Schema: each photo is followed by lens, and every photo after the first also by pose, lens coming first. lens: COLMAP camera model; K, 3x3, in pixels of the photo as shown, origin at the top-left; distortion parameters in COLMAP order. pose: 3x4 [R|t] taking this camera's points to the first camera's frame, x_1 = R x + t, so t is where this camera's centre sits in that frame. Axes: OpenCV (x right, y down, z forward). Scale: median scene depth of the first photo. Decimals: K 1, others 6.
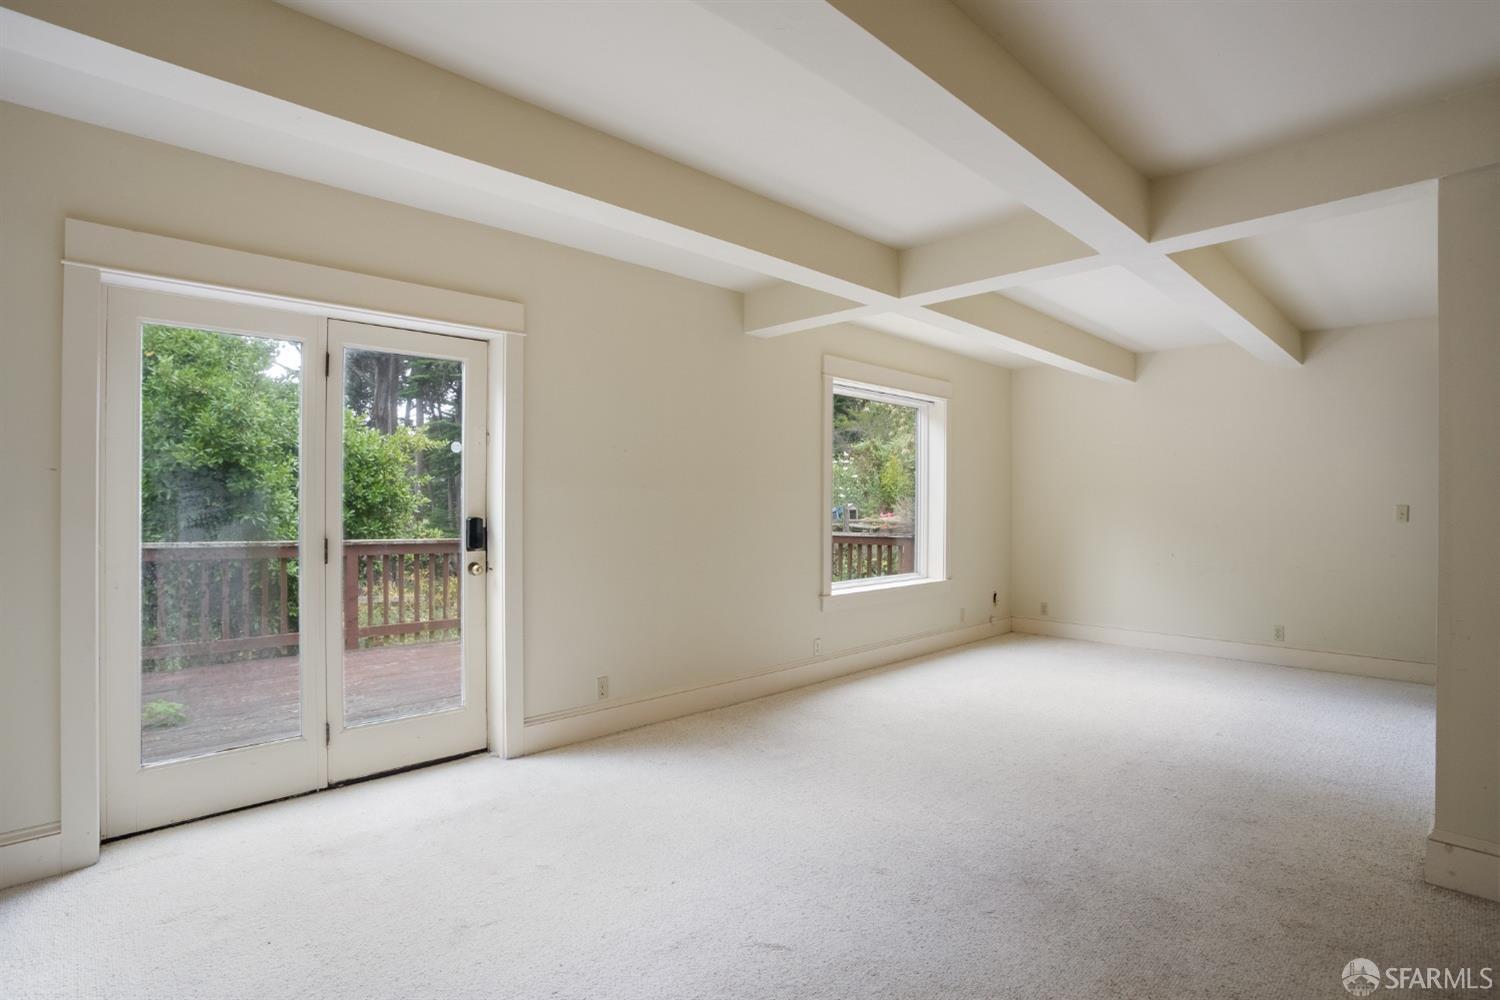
lens RADIAL K [[738.3, 0, 740.3], [0, 738.3, 499.0], [0, 0, 1]] dist [-0.071911, 0.028238]
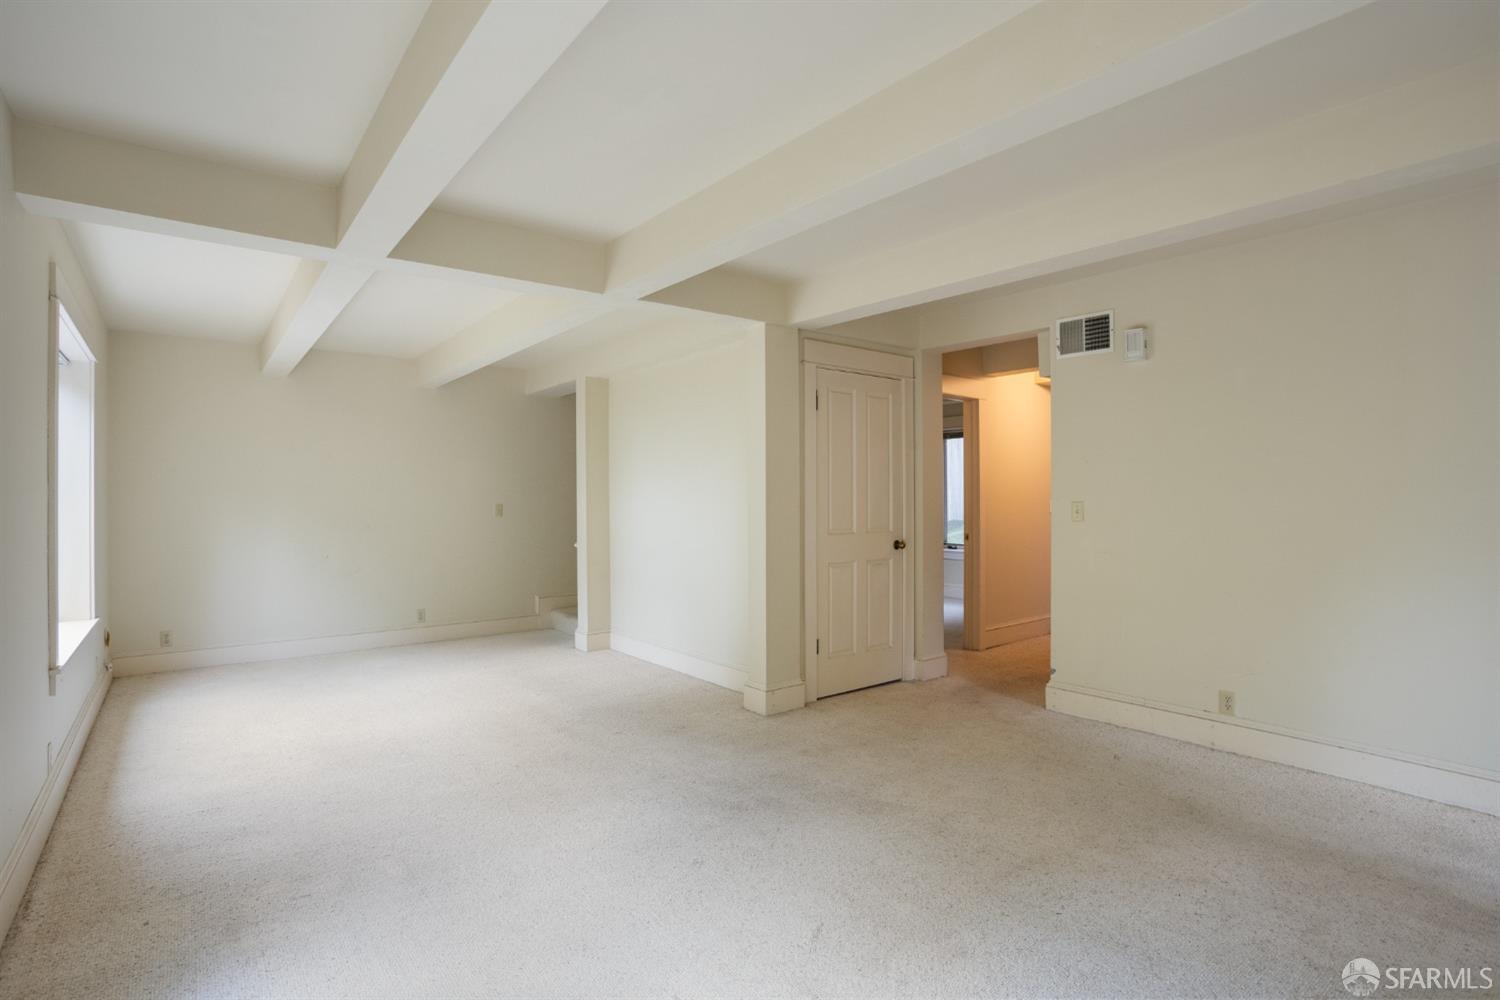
lens RADIAL K [[728.6, 0, 744.1], [0, 728.6, 493.7], [0, 0, 1]] dist [-0.053671, 0.000736]
pose [[0.096991, 0.002620, 0.995282, -0.427390], [0.003248, 0.999990, -0.002948, -0.005945], [-0.995280, 0.003519, 0.096982, 0.433748]]
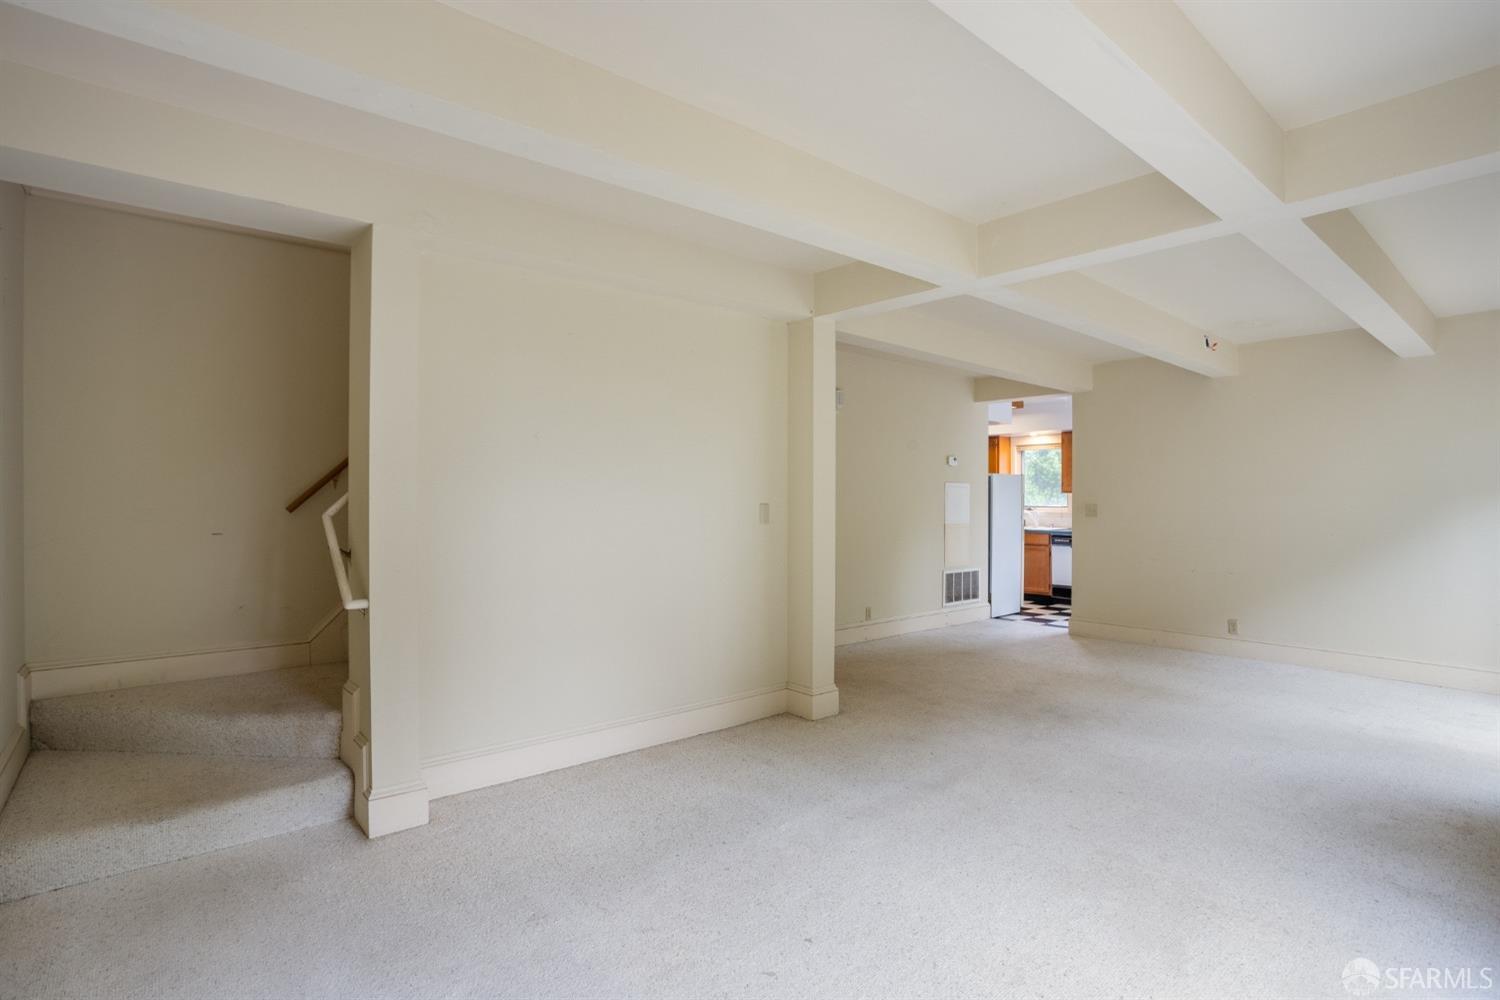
lens RADIAL K [[738.3, 0, 740.3], [0, 738.3, 499.0], [0, 0, 1]] dist [-0.071911, 0.028238]
pose [[-0.997891, -0.008478, 0.064357, 0.546332], [-0.008449, 0.999964, 0.000723, 0.000304], [-0.064361, 0.000178, -0.997927, 1.421659]]
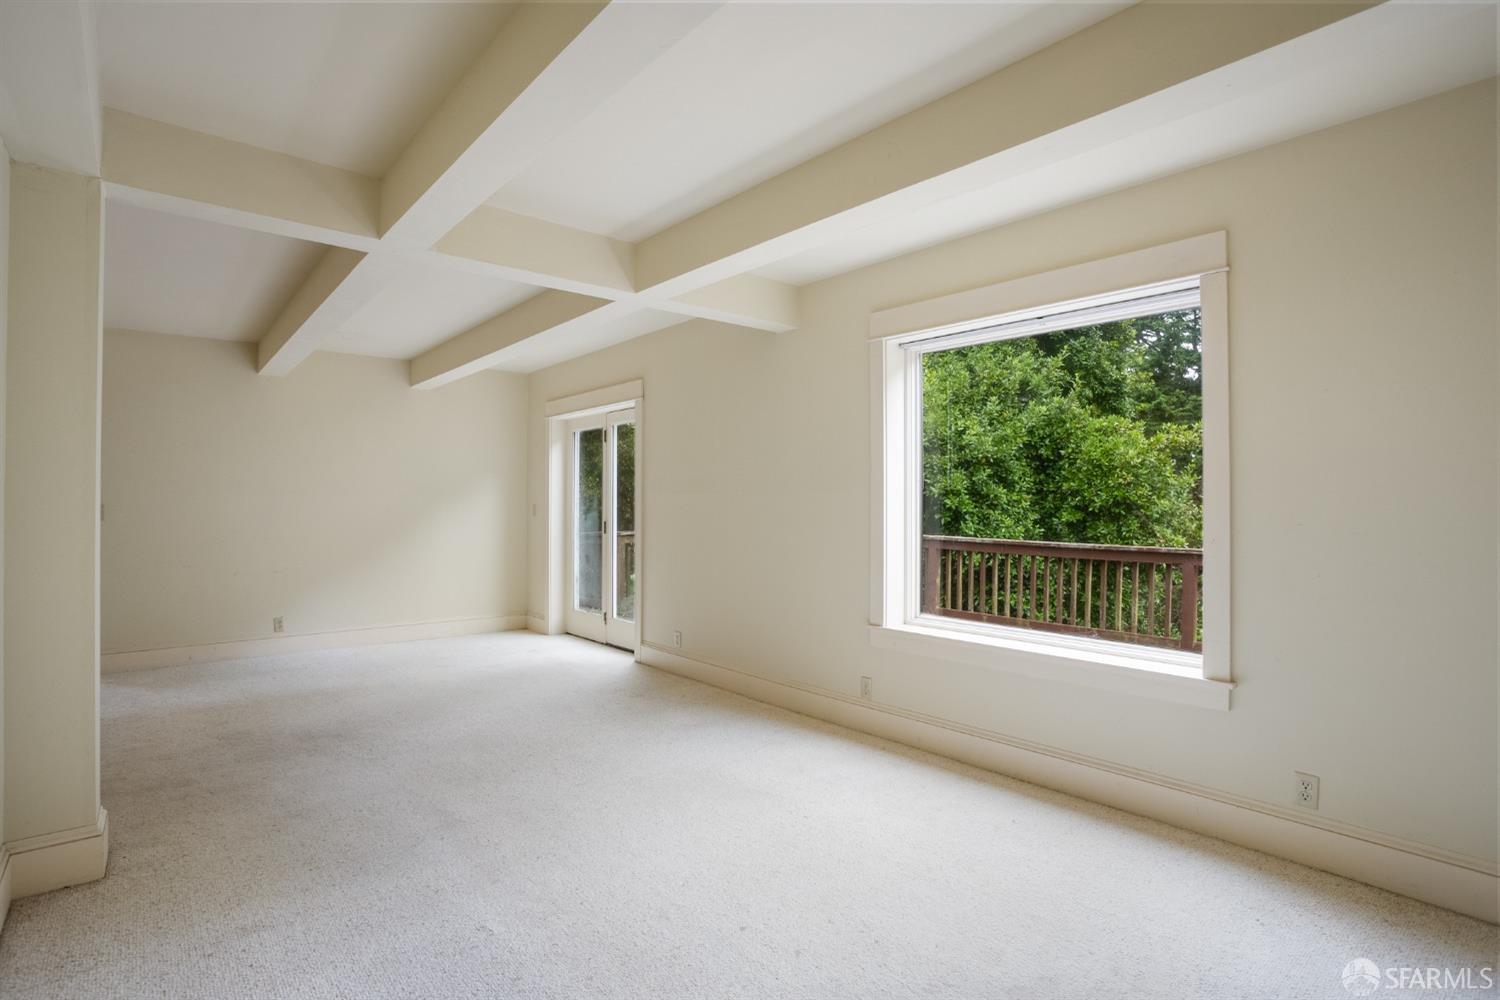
lens RADIAL K [[738.3, 0, 740.3], [0, 738.3, 499.0], [0, 0, 1]] dist [-0.071911, 0.028238]
pose [[-0.060608, -0.009186, -0.998119, 0.985330], [-0.001139, 0.999958, -0.009133, 0.007170], [0.998161, 0.000583, -0.060616, 1.002170]]
